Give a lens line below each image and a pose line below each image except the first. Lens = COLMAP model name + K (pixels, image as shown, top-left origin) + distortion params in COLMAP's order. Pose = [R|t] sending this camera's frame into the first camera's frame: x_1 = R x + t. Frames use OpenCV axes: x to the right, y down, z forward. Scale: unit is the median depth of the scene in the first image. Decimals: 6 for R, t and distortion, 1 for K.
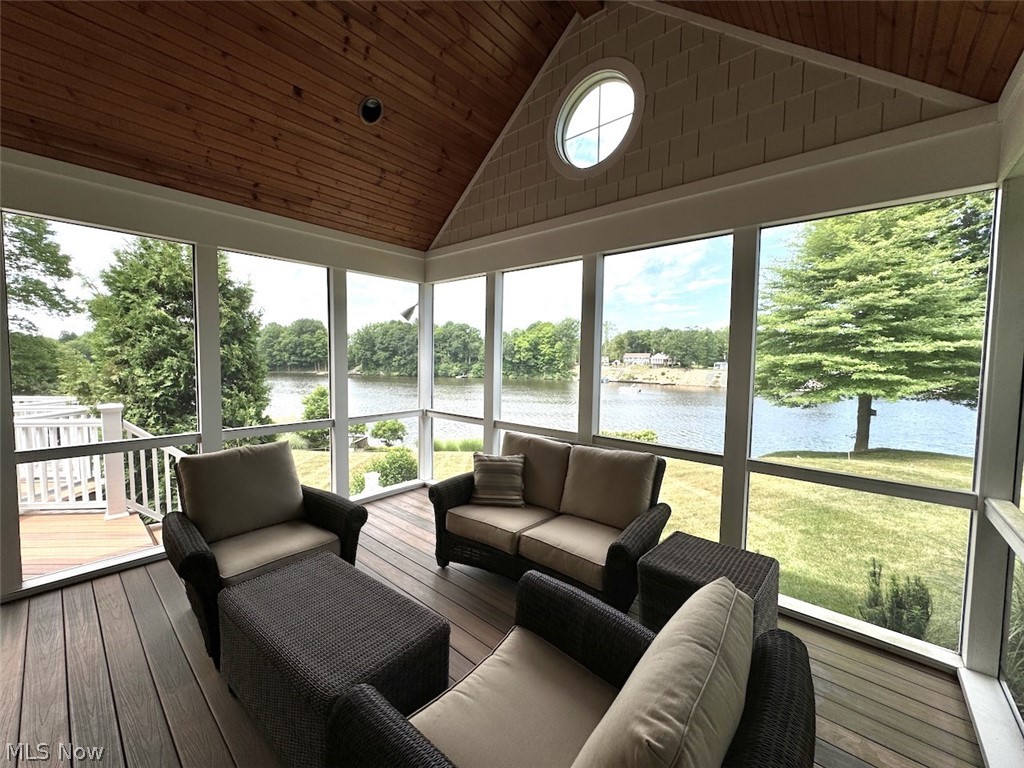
lens RADIAL K [[408.8, 0, 510.8], [0, 408.8, 383.8], [0, 0, 1]] dist [-0.000496, -0.000508]
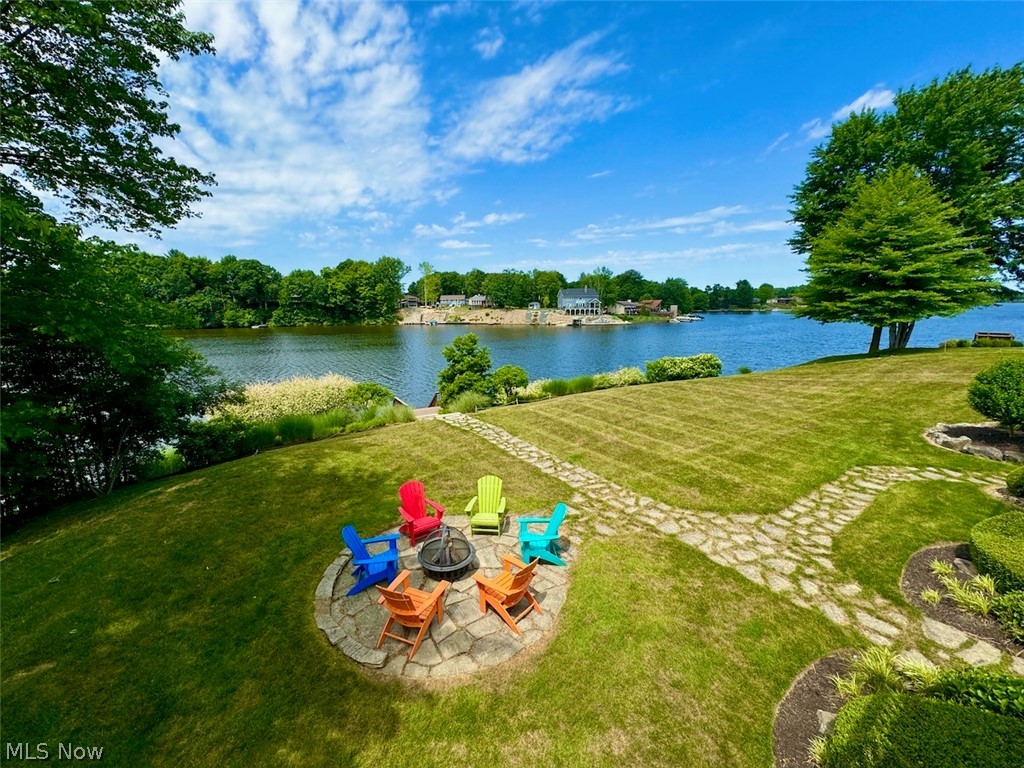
lens RADIAL K [[408.8, 0, 509.3], [0, 408.8, 382.6], [0, 0, 1]] dist [-0.000496, -0.000508]
pose [[0.865584, -0.114596, 0.487476, -0.103996], [0.048260, 0.988022, 0.146573, -0.002071], [-0.498433, -0.103346, 0.860746, 0.029259]]
